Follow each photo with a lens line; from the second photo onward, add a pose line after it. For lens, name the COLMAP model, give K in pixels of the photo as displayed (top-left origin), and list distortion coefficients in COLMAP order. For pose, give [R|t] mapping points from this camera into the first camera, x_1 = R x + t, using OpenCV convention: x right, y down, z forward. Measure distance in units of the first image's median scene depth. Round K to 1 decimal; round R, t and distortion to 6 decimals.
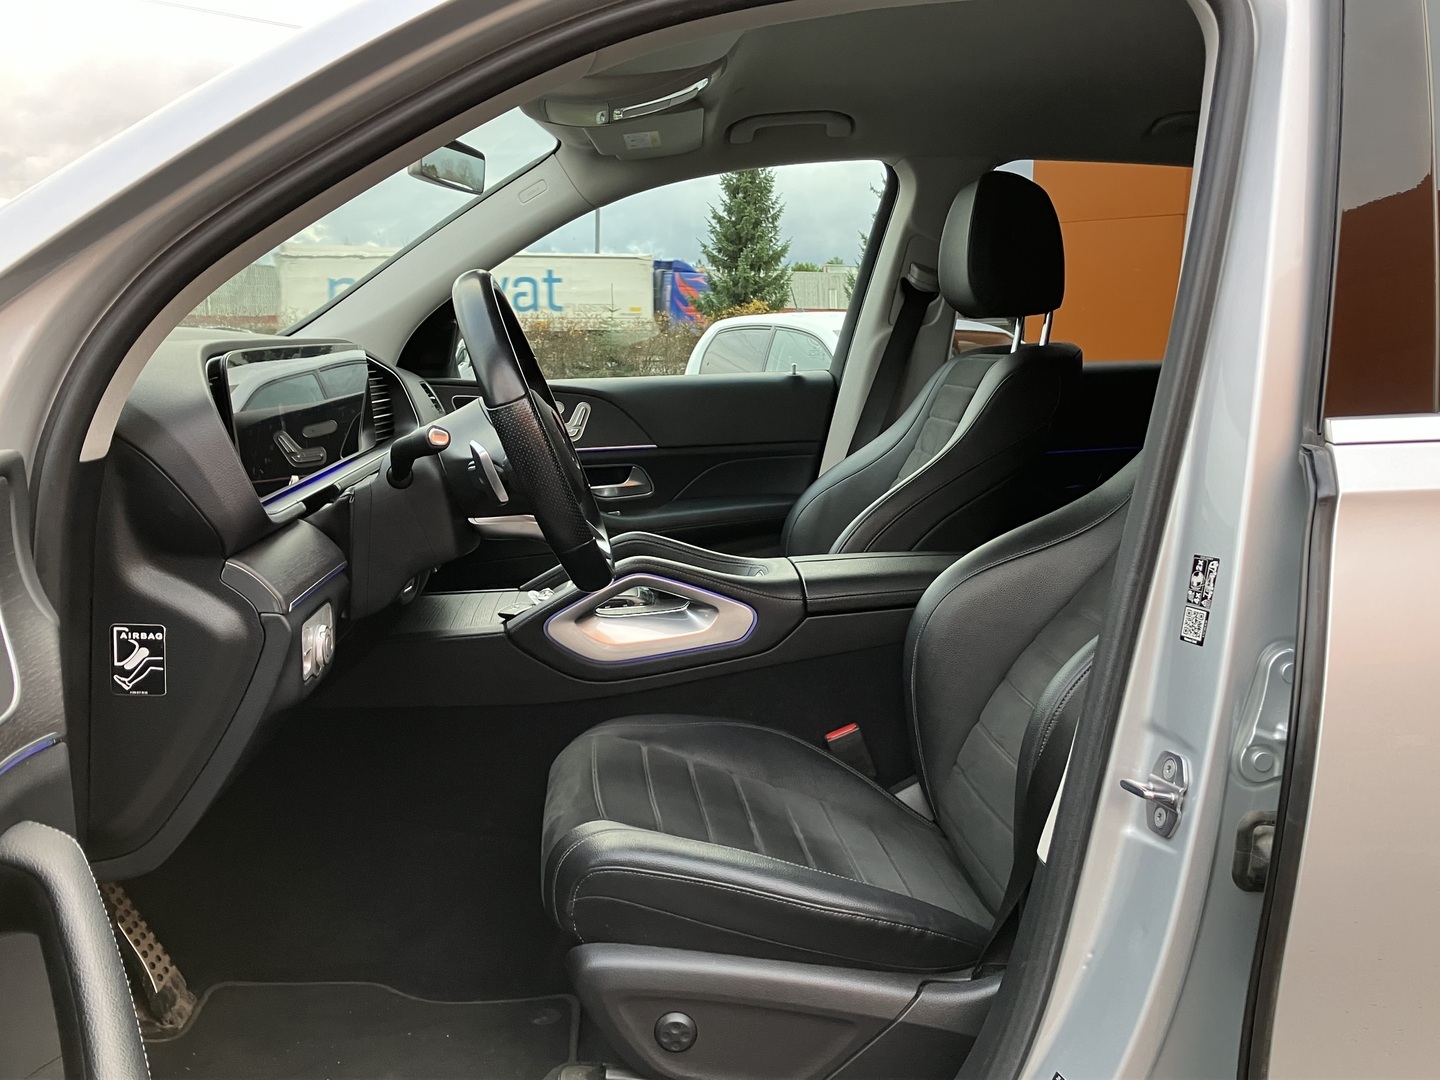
lens RADIAL K [[1330.9, 0, 721.0], [0, 1330.9, 532.9], [0, 0, 1]] dist [-0.021462, -0.003469]
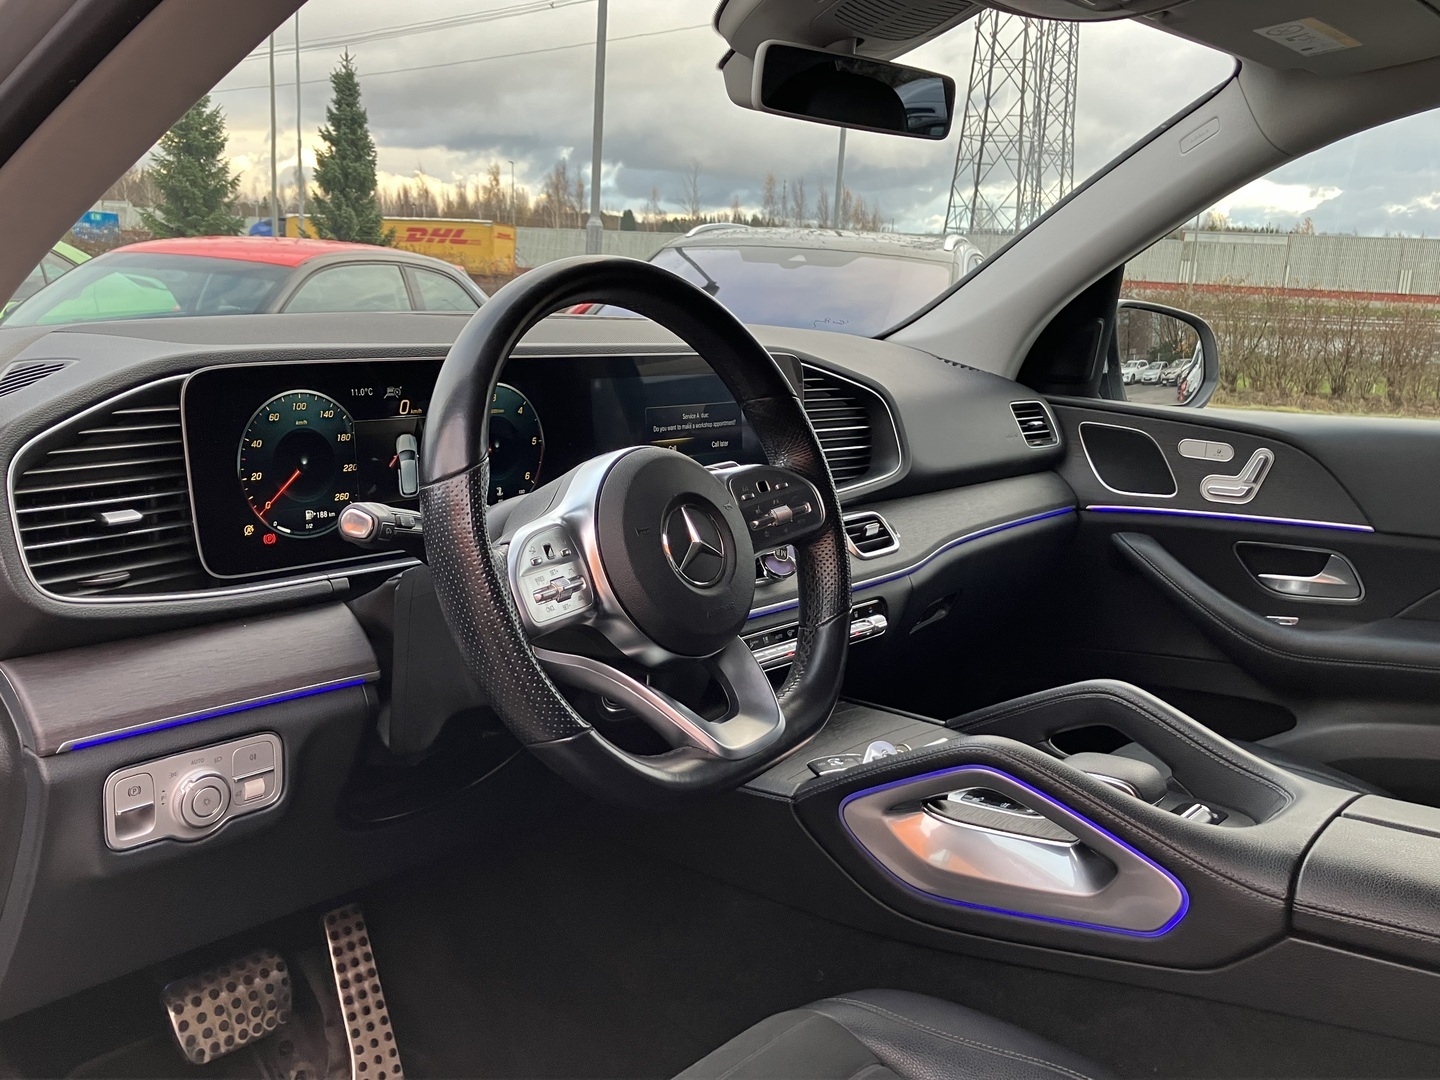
lens RADIAL K [[1330.9, 0, 721.0], [0, 1330.9, 532.9], [0, 0, 1]] dist [-0.021462, -0.003469]
pose [[0.690041, 0.139329, -0.710233, 0.187026], [-0.126751, 0.989394, 0.070945, -0.071122], [0.712585, 0.041067, 0.700383, 0.367703]]
